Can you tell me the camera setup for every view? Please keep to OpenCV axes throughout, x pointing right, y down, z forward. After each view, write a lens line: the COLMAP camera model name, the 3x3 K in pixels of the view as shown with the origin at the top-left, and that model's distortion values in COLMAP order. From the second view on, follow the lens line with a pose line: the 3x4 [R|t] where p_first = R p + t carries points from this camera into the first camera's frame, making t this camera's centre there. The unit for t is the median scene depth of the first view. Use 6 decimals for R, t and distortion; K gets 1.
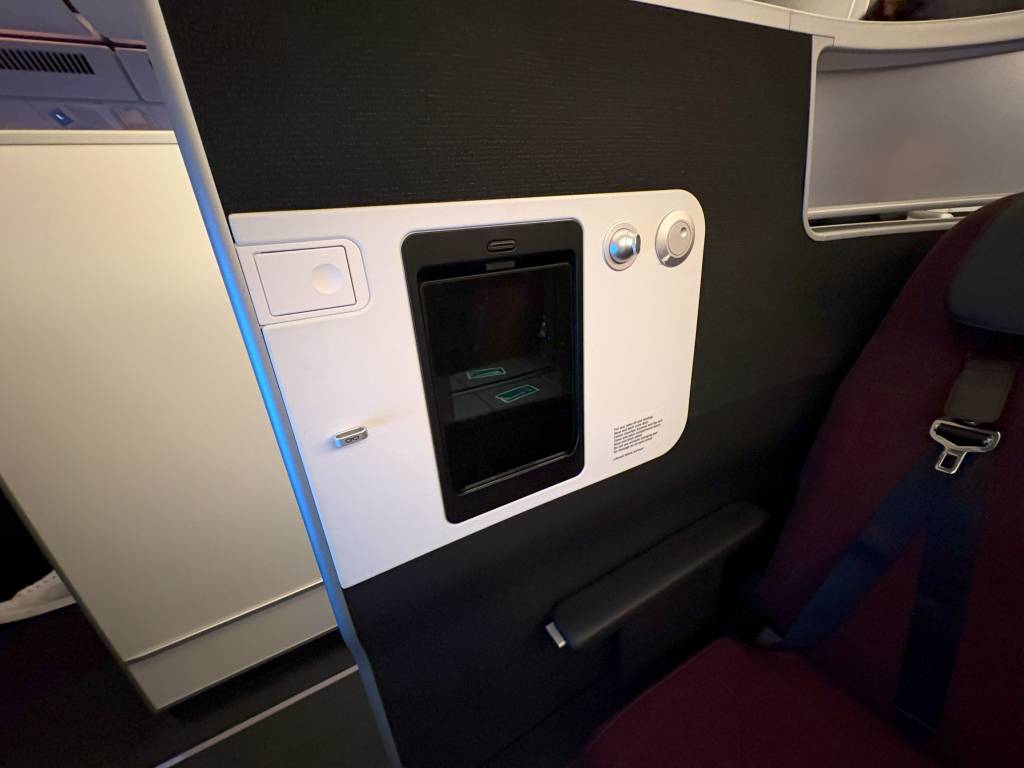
lens RADIAL K [[414.4, 0, 508.9], [0, 414.4, 383.4], [0, 0, 1]] dist [0.004369, -0.001091]
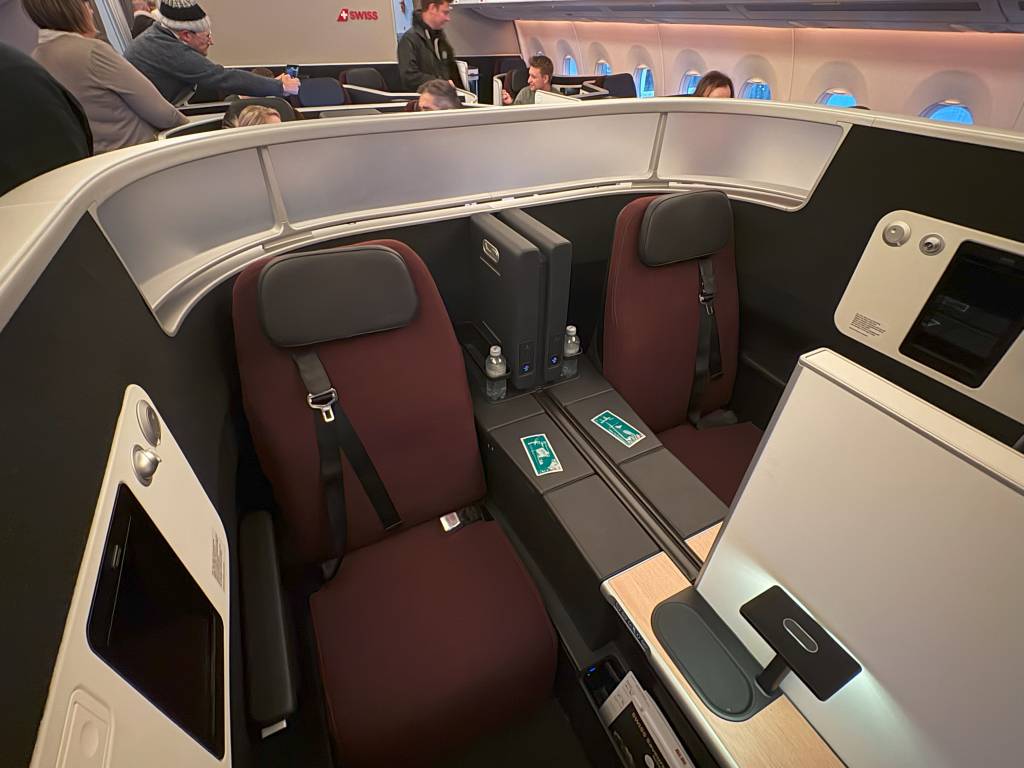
lens RADIAL K [[479.9, 0, 505.8], [0, 479.9, 382.5], [0, 0, 1]] dist [-0.000232, 0.000181]
pose [[0.042705, -0.548334, 0.835169, -0.491343], [0.376640, 0.783092, 0.494883, -0.611322], [-0.925375, 0.293424, 0.239966, -0.196428]]
